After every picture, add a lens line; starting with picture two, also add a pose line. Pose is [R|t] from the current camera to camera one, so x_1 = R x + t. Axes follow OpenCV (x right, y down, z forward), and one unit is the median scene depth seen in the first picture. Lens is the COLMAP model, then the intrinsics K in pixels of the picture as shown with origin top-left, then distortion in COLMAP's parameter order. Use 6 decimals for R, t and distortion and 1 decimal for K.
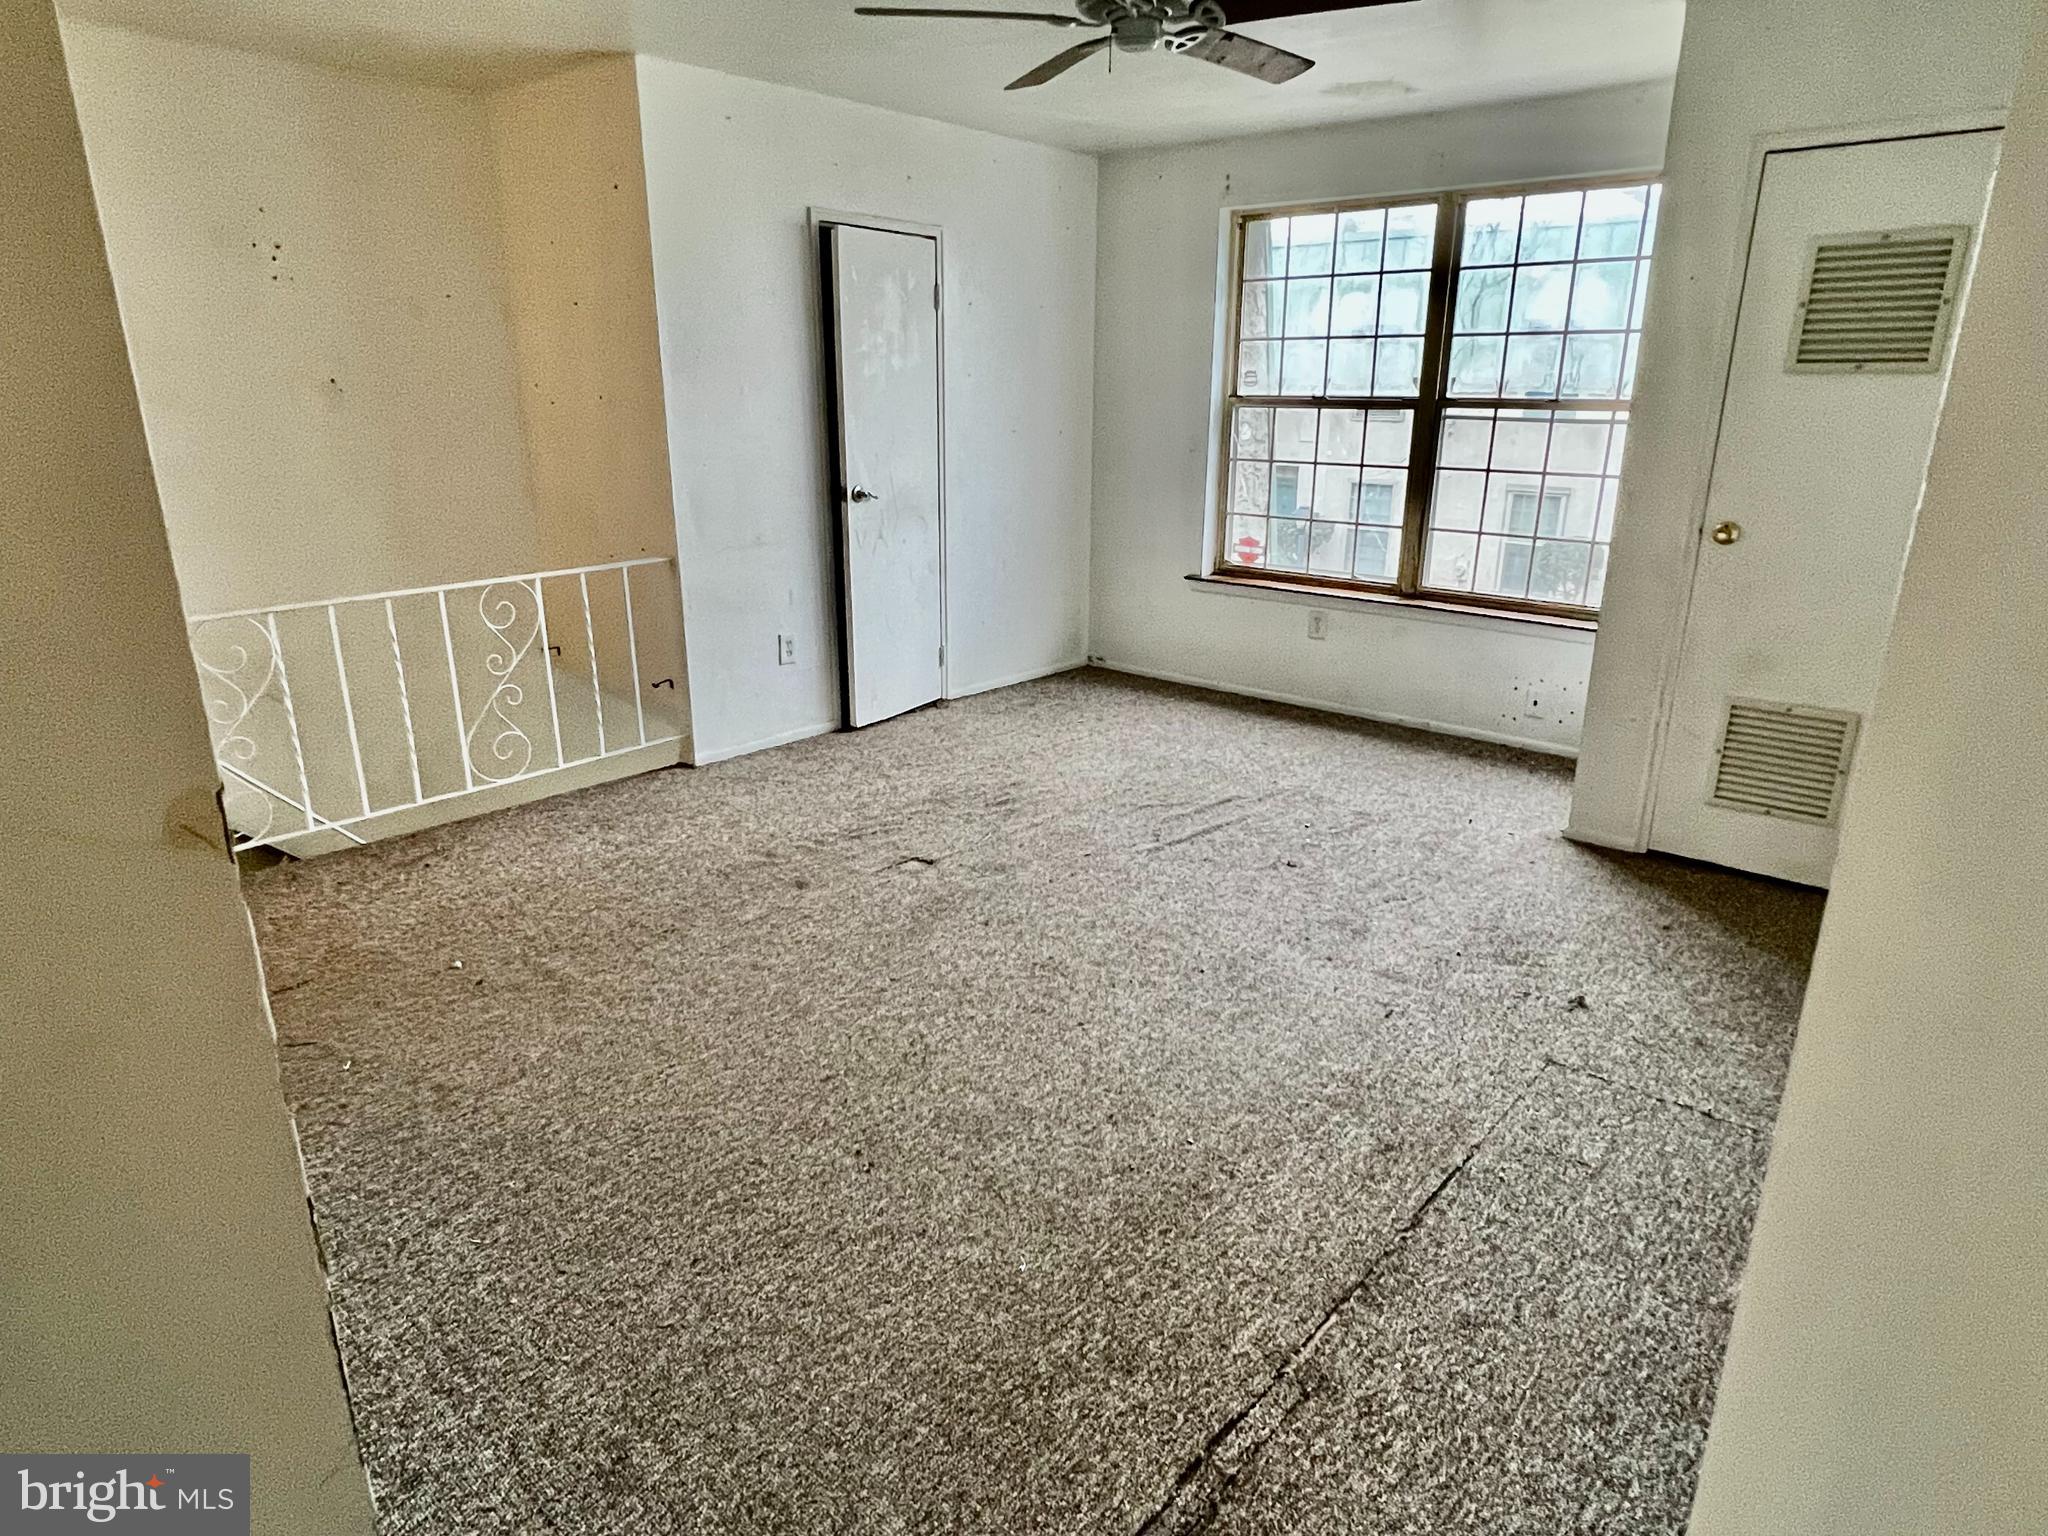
lens RADIAL K [[1177.6, 0, 1024.0], [0, 1177.6, 768.0], [0, 0, 1]] dist [-0.007625, -0.000387]
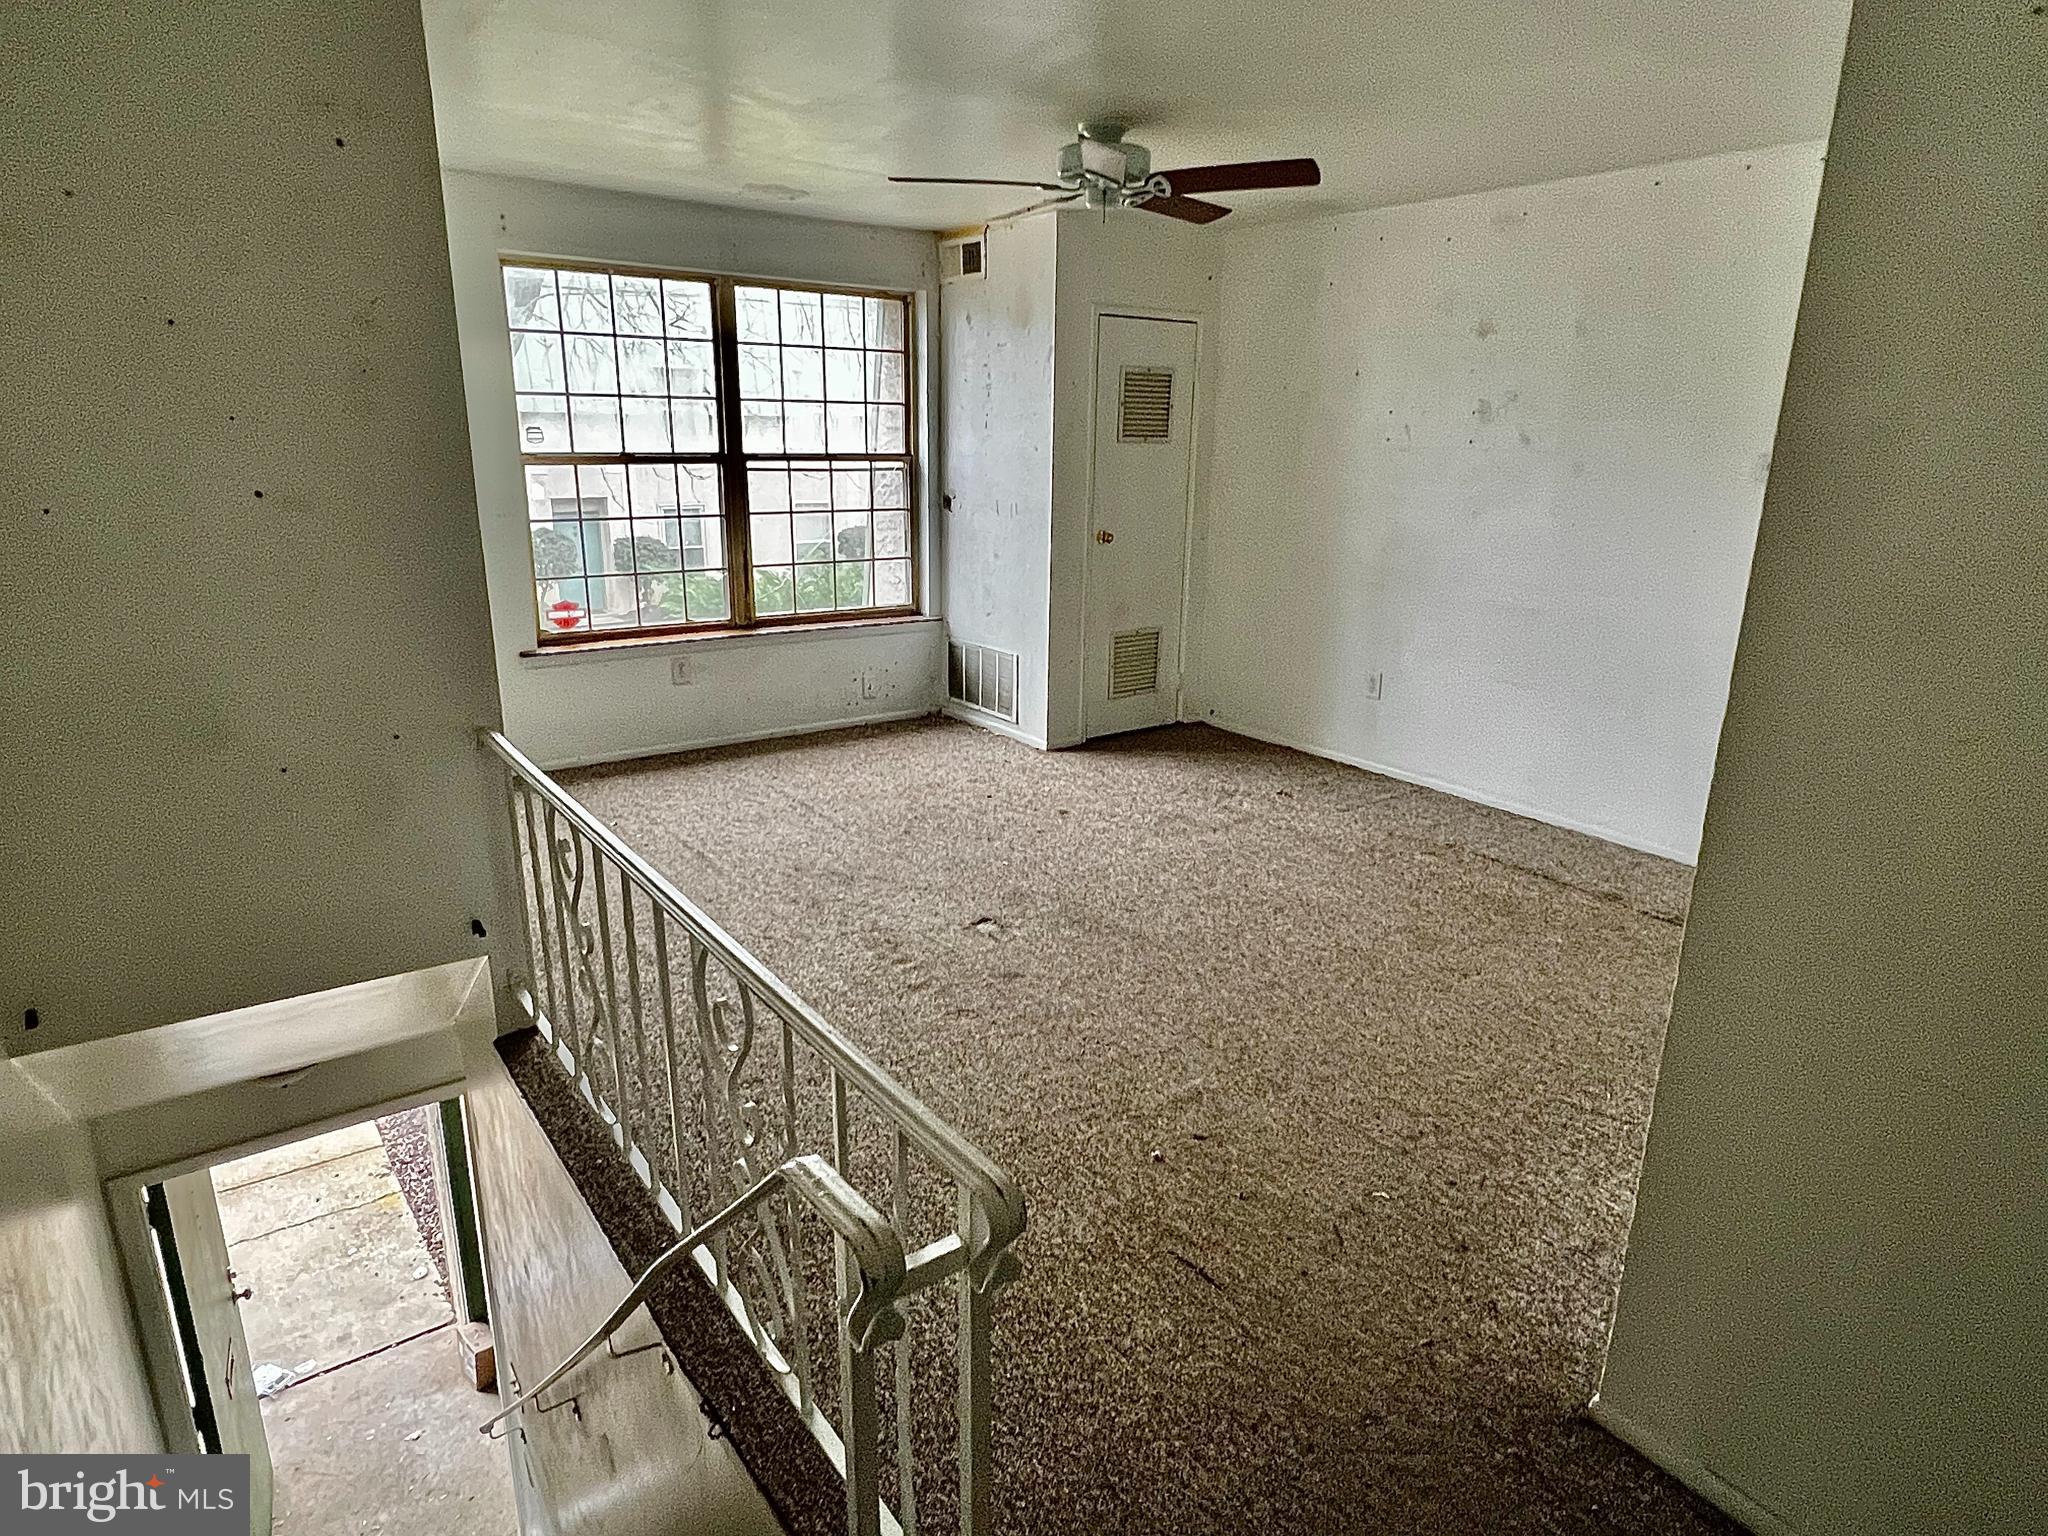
lens RADIAL K [[1197.5, 0, 1024.0], [0, 1197.5, 768.0], [0, 0, 1]] dist [0.005276, -0.001173]
pose [[0.225314, -0.269636, 0.936232, -0.780696], [0.285073, 0.937132, 0.201289, -0.188447], [-0.931647, 0.221541, 0.288015, 0.486393]]
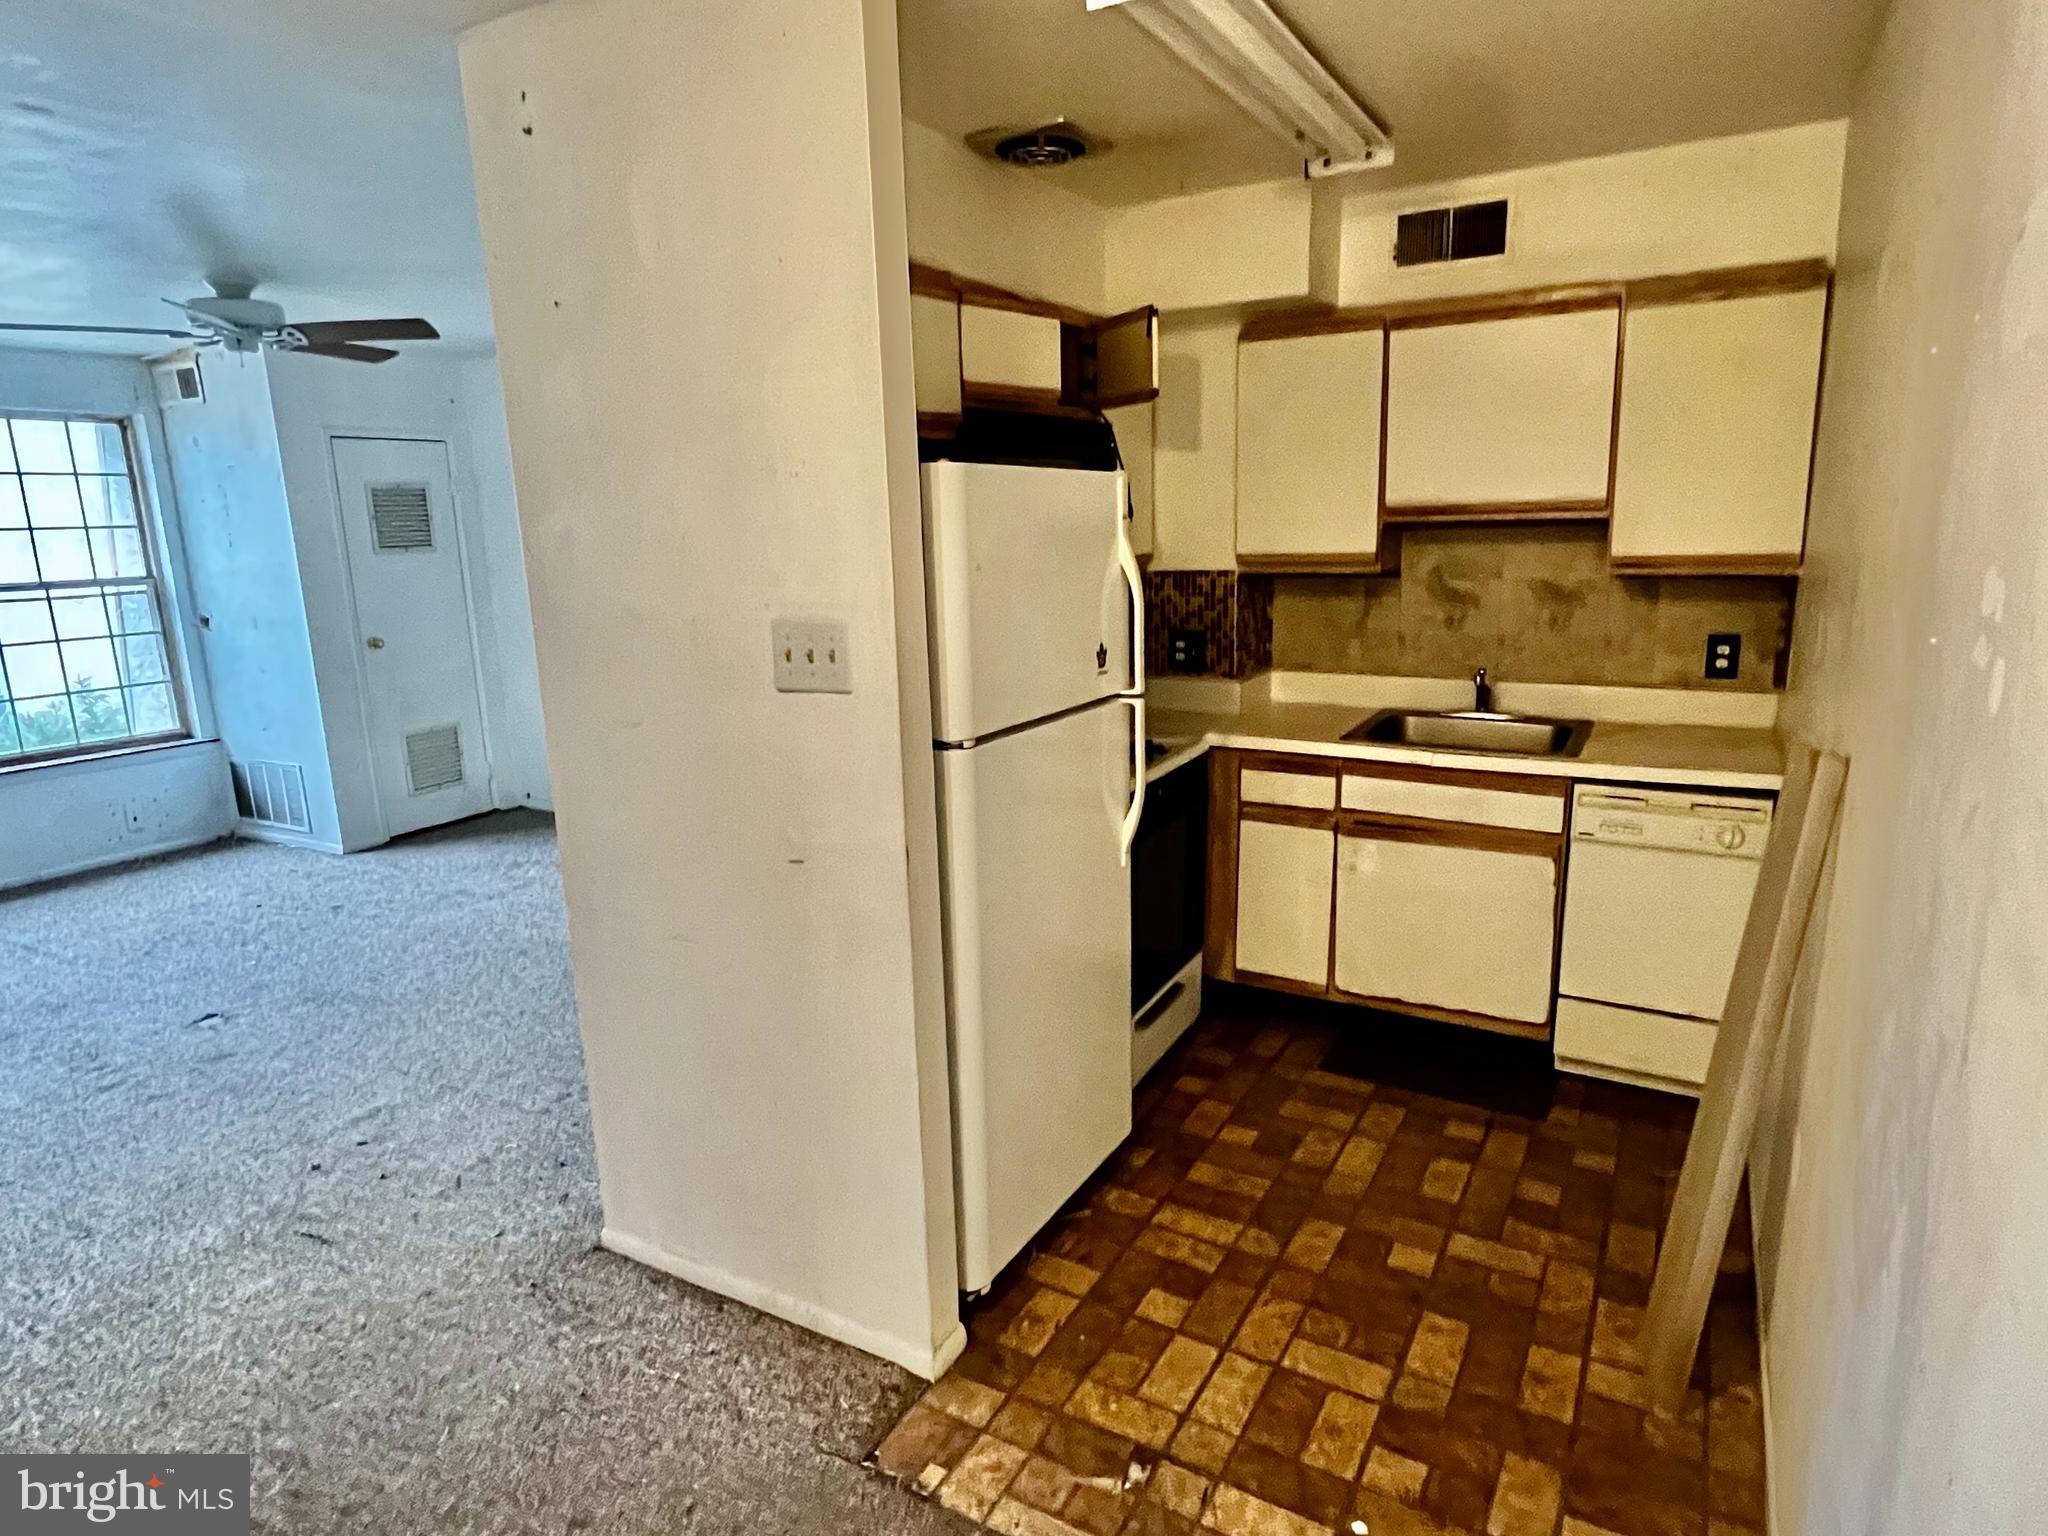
lens RADIAL K [[1197.5, 0, 1024.0], [0, 1197.5, 768.0], [0, 0, 1]] dist [0.005276, -0.001173]
pose [[-0.206295, -0.202555, 0.957295, -0.945738], [0.326053, 0.908196, 0.262429, -0.130415], [-0.922568, 0.366267, -0.121313, 0.279476]]
